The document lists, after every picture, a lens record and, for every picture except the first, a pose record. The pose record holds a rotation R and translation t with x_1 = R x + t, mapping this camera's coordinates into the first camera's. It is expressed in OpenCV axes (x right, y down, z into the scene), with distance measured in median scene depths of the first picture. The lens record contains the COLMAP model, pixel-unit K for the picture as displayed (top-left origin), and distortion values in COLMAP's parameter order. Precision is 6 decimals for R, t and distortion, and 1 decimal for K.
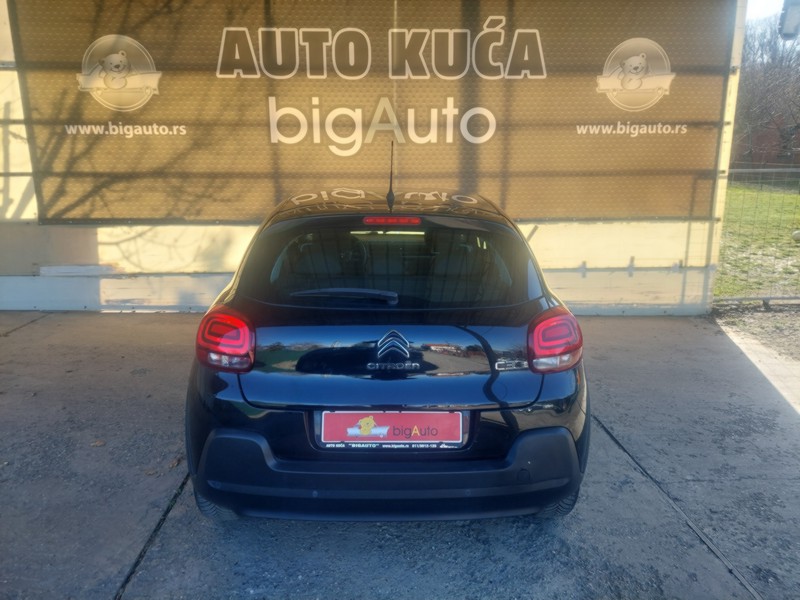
lens RADIAL K [[523.4, 0, 398.6], [0, 523.4, 294.8], [0, 0, 1]] dist [0.033166, -0.018421]
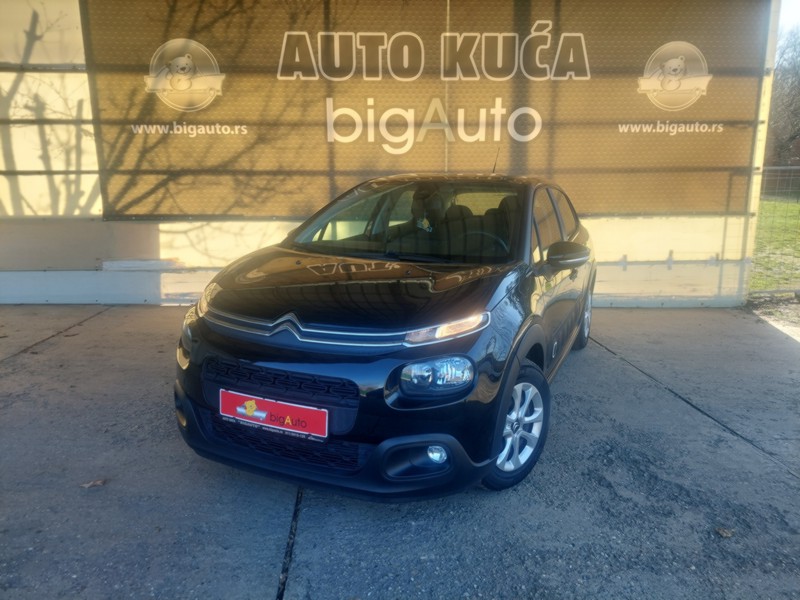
lens RADIAL K [[523.4, 0, 392.4], [0, 523.4, 297.1], [0, 0, 1]] dist [0.033166, -0.018421]
pose [[0.999970, -0.003894, 0.006643, -0.122436], [0.004040, 0.999748, -0.022068, 0.043871], [-0.006556, 0.022094, 0.999734, -0.037836]]
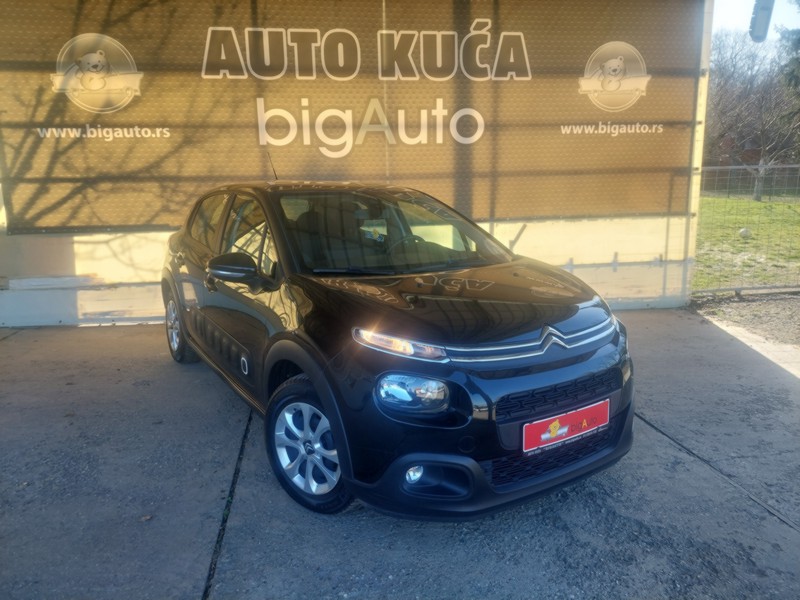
lens RADIAL K [[523.4, 0, 388.1], [0, 523.4, 293.2], [0, 0, 1]] dist [0.033166, -0.018421]
pose [[0.995720, -0.033521, 0.086122, -0.099485], [0.035871, 0.999021, -0.025889, 0.019675], [-0.085170, 0.028867, 0.995948, 0.016853]]
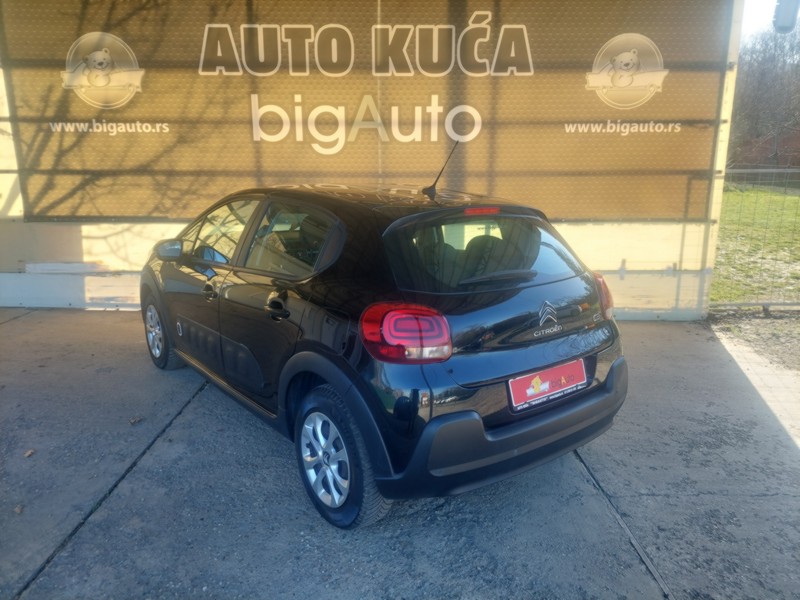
lens RADIAL K [[523.4, 0, 403.1], [0, 523.4, 293.9], [0, 0, 1]] dist [0.033166, -0.018421]
pose [[0.999359, 0.011735, -0.033820, 0.076845], [-0.011888, 0.999920, -0.004336, 0.000504], [0.033767, 0.004736, 0.999419, 0.020219]]
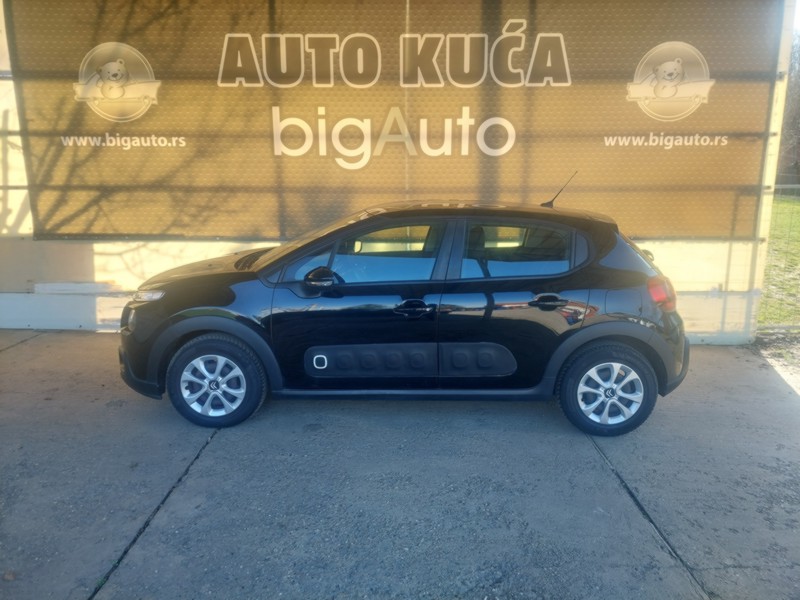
lens RADIAL K [[523.4, 0, 410.0], [0, 523.4, 294.1], [0, 0, 1]] dist [0.033166, -0.018421]
pose [[0.999002, 0.012577, -0.042847, 0.043615], [-0.013408, 0.999727, -0.019147, -0.025839], [0.042594, 0.019702, 0.998898, 0.076090]]
